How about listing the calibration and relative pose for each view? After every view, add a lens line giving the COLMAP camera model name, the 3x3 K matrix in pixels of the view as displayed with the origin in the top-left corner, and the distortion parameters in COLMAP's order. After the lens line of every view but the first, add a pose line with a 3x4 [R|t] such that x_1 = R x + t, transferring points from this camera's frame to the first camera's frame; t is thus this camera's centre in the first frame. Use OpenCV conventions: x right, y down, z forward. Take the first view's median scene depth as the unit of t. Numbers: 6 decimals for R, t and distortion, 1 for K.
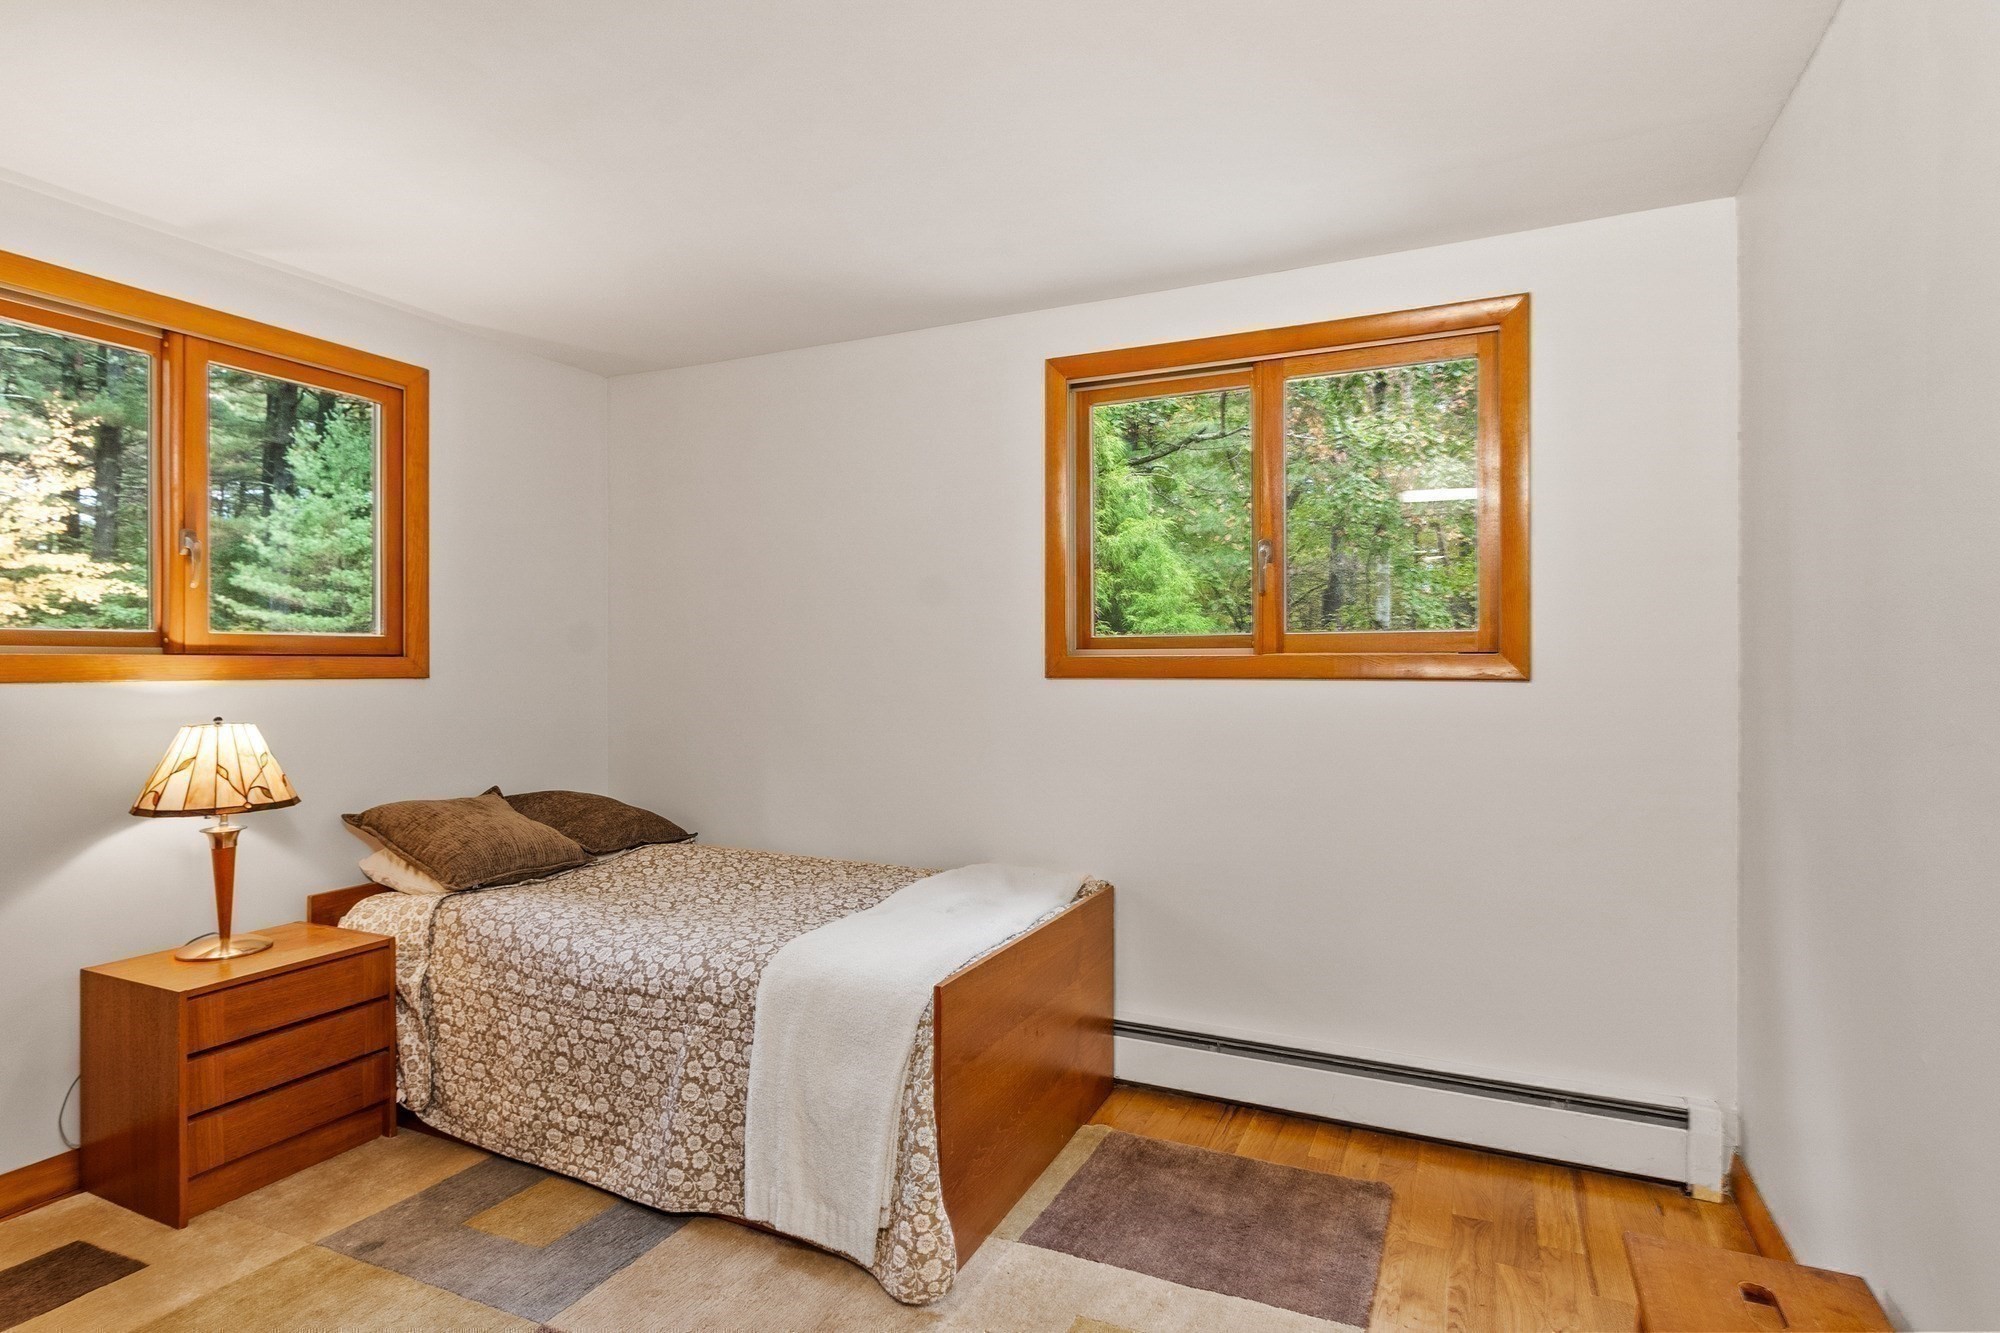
lens RADIAL K [[1022.0, 0, 1000.2], [0, 1022.0, 663.8], [0, 0, 1]] dist [0.006808, -0.005401]
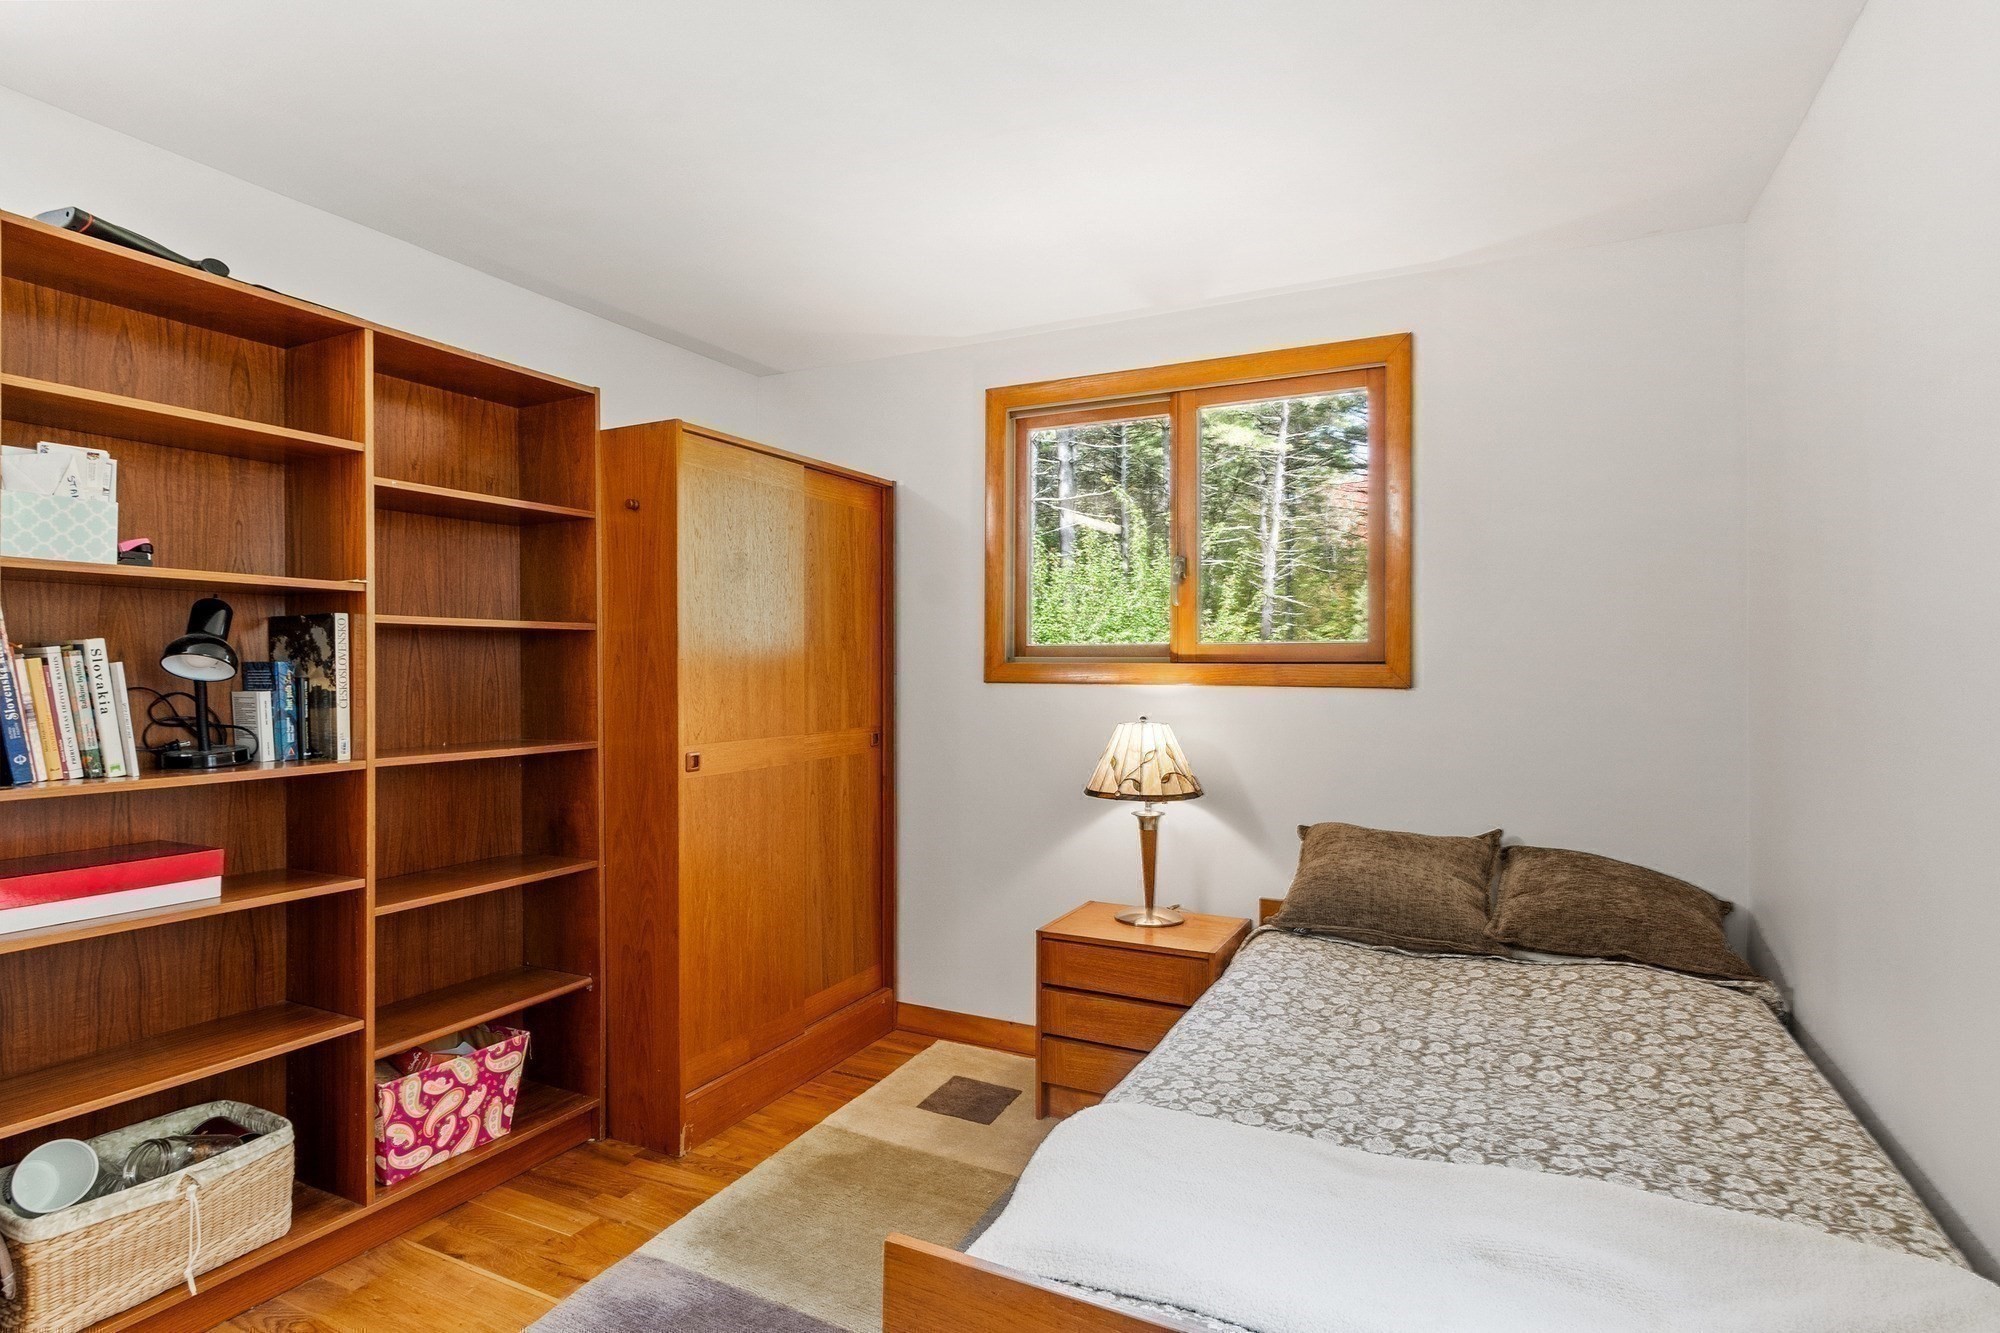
lens RADIAL K [[1022.0, 0, 1000.0], [0, 1022.0, 670.4], [0, 0, 1]] dist [0.006808, -0.005401]
pose [[-0.027146, 0.000861, -0.999631, 0.402684], [-0.002671, 0.999996, 0.000934, -0.001234], [0.999628, 0.002695, -0.027143, 0.859186]]
